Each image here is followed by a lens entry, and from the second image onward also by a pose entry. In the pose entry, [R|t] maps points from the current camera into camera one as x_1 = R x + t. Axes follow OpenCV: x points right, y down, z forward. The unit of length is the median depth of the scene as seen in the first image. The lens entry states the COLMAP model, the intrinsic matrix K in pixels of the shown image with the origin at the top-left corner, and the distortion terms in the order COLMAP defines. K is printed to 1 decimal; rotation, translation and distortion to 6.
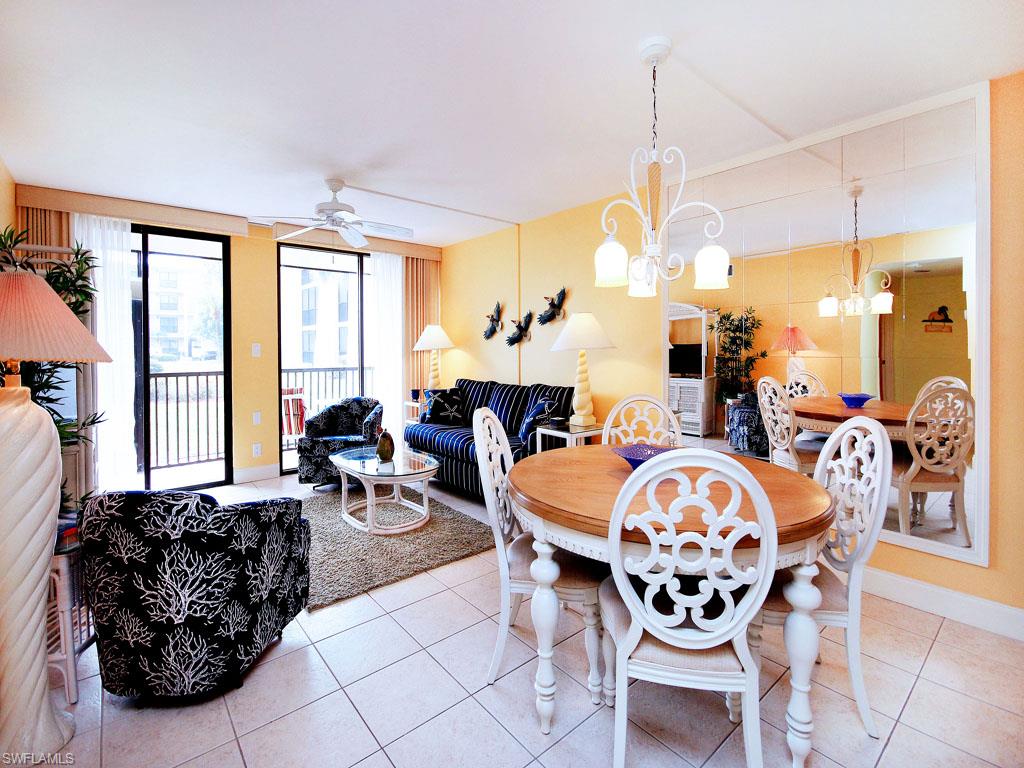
lens RADIAL K [[531.7, 0, 484.0], [0, 531.7, 344.5], [0, 0, 1]] dist [0.000420, 0.000139]
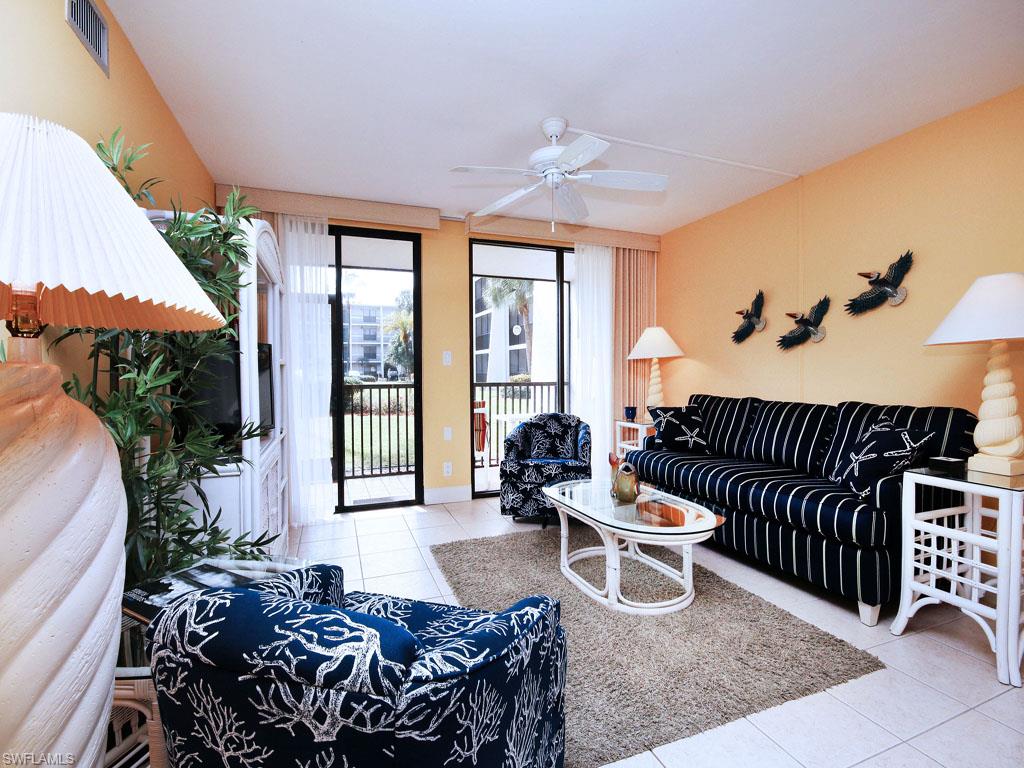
lens RADIAL K [[483.4, 0, 512.0], [0, 483.4, 384.0], [0, 0, 1]] dist [-0.002820, -0.000457]
pose [[0.969131, 0.017171, -0.245947, -0.142185], [-0.009962, 0.999484, 0.030525, 0.033104], [0.246344, -0.027133, 0.968803, 0.273864]]
